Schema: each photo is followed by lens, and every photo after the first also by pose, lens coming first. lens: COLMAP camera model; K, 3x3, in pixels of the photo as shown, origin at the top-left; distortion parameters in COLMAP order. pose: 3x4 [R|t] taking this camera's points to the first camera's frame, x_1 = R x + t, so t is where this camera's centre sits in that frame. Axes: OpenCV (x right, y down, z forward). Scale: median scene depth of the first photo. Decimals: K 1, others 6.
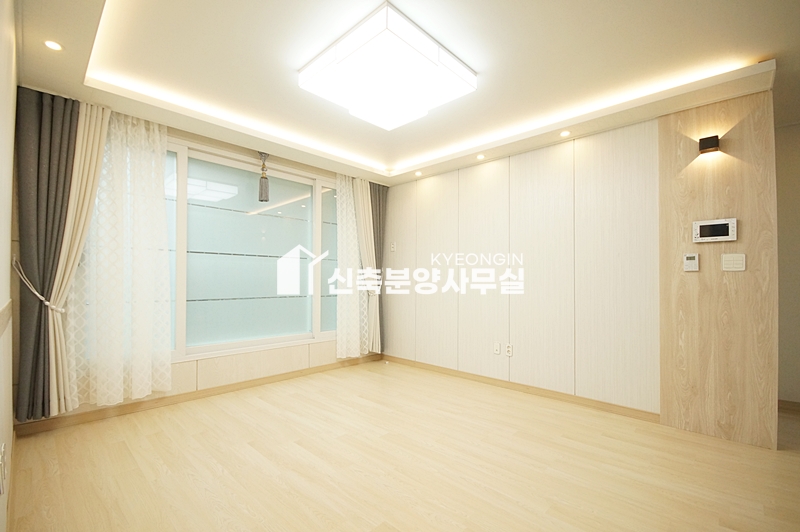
lens RADIAL K [[350.4, 0, 398.4], [0, 350.4, 277.3], [0, 0, 1]] dist [0.020818, -0.018518]
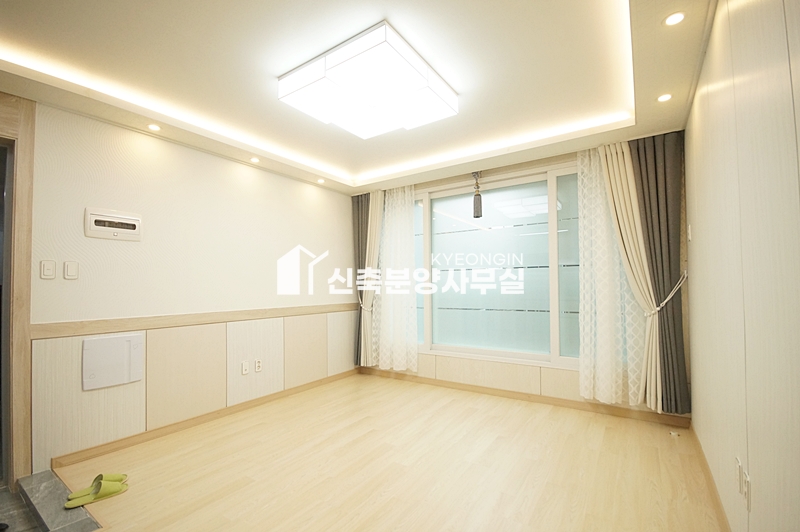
lens RADIAL K [[354.7, 0, 398.1], [0, 354.7, 277.0], [0, 0, 1]] dist [0.003147, -0.007442]
pose [[0.168782, -0.033681, -0.985078, 0.833353], [0.020323, 0.999322, -0.030686, -0.014243], [0.985444, -0.014841, 0.169352, 0.788768]]
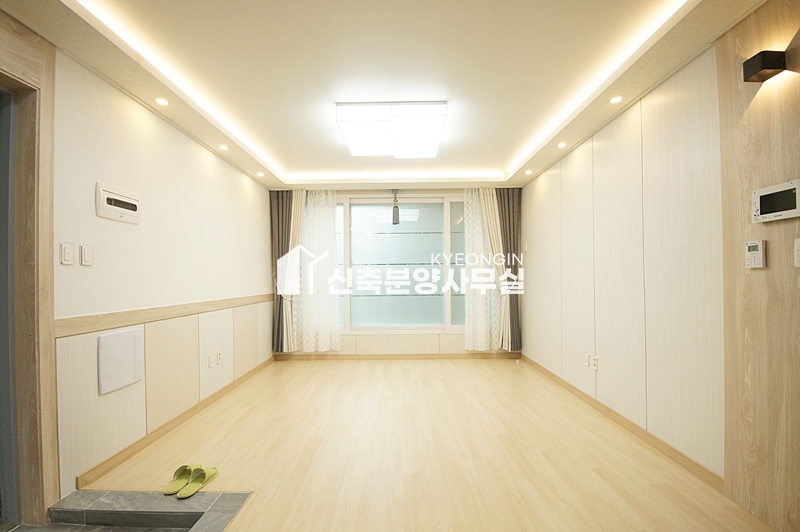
lens RADIAL K [[350.4, 0, 398.4], [0, 350.4, 277.3], [0, 0, 1]] dist [0.020818, -0.018518]
pose [[0.689063, -0.014732, -0.724551, 0.818674], [0.020545, 0.999789, -0.000790, -0.013616], [0.724410, -0.014342, 0.689220, 0.092129]]
